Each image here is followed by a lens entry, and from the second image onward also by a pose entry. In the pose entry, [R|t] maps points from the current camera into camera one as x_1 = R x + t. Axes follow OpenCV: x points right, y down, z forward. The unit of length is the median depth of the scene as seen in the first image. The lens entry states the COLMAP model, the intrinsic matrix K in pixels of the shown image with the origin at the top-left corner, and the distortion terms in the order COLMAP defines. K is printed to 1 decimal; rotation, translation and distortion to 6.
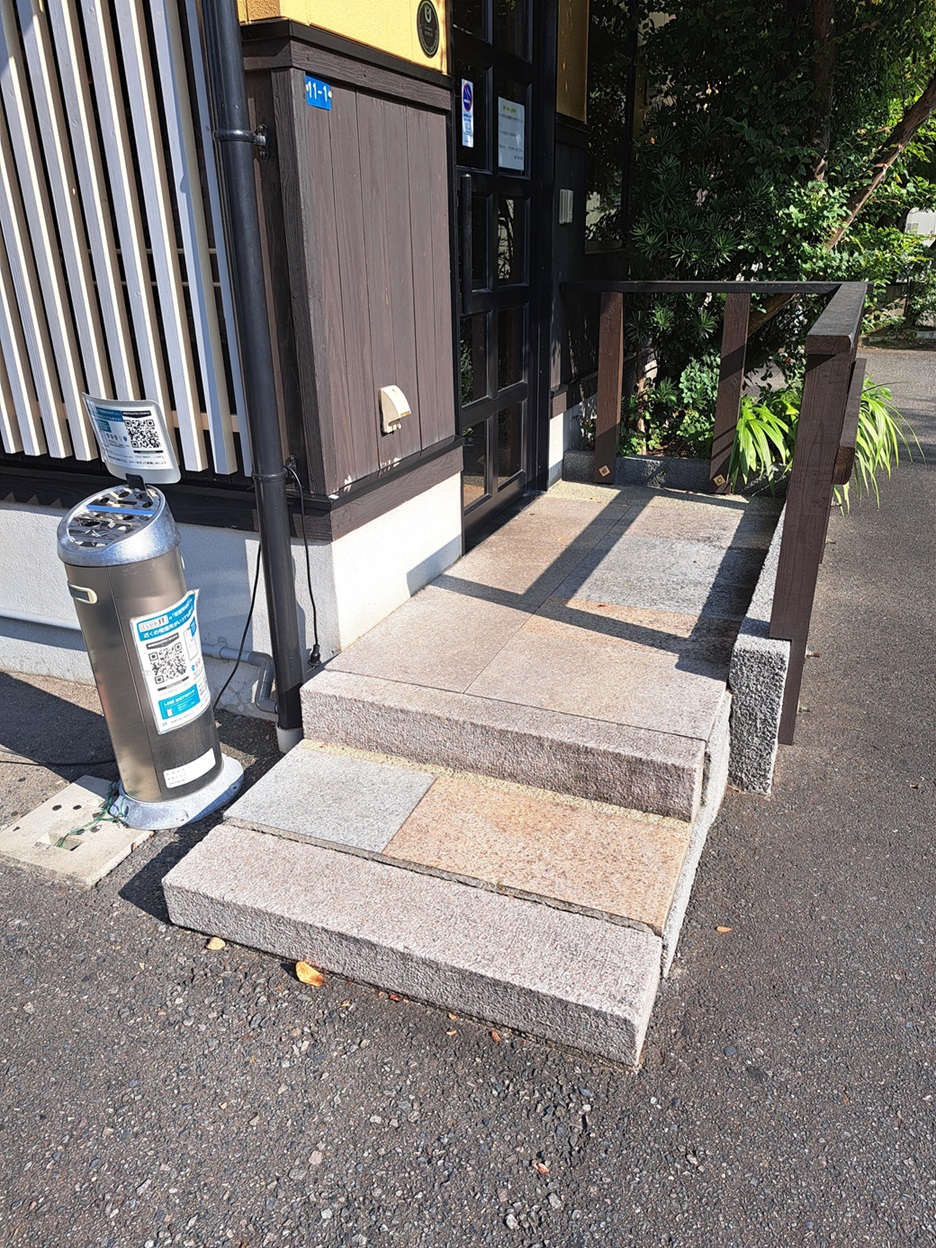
lens RADIAL K [[898.5, 0, 475.2], [0, 898.5, 631.5], [0, 0, 1]] dist [0.026428, -0.008373]
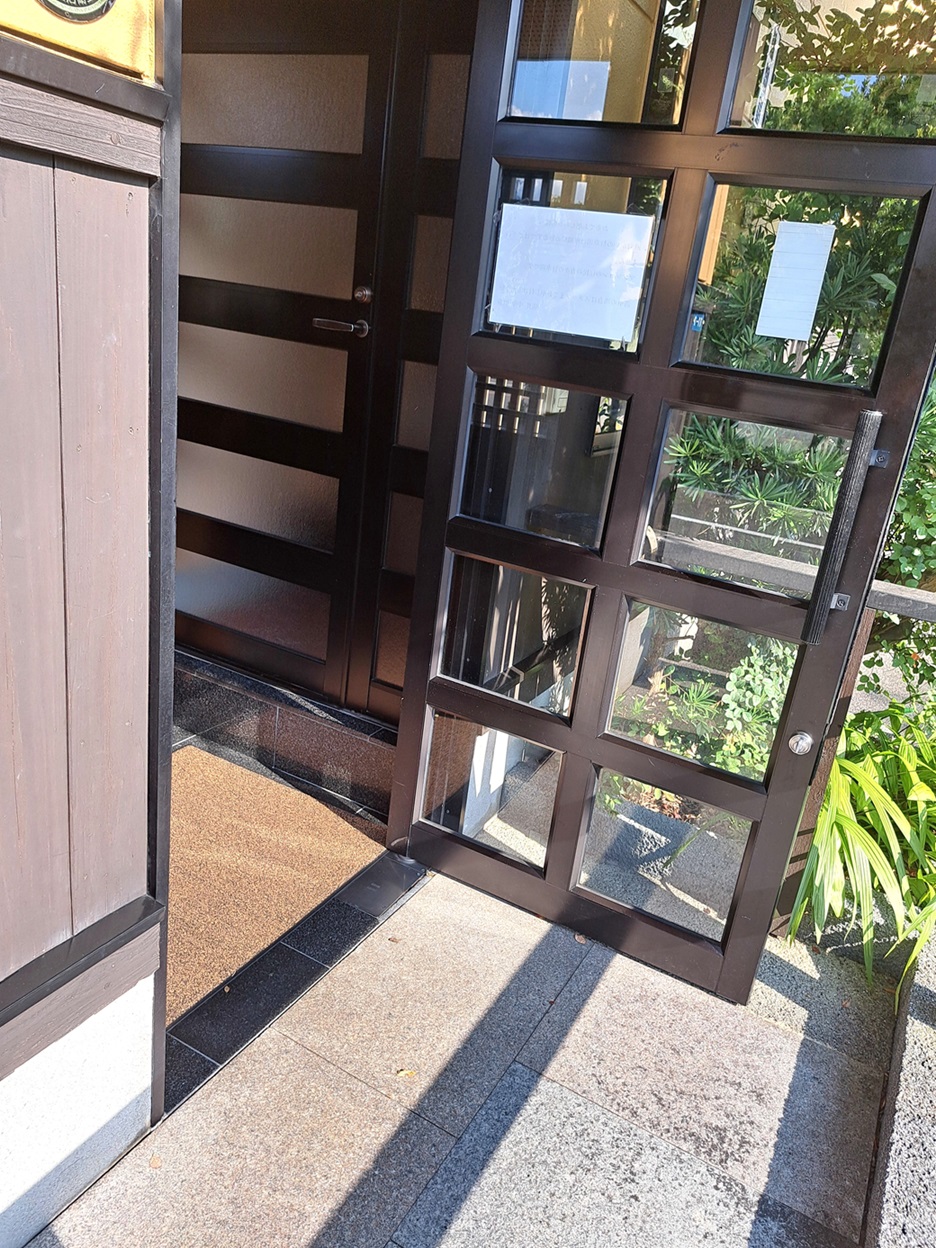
lens RADIAL K [[898.5, 0, 463.8], [0, 898.5, 618.2], [0, 0, 1]] dist [0.026428, -0.008373]
pose [[0.983363, 0.165969, -0.073832, 0.105909], [-0.171739, 0.981871, -0.080216, -0.266115], [0.059181, 0.091561, 0.994039, 0.446866]]
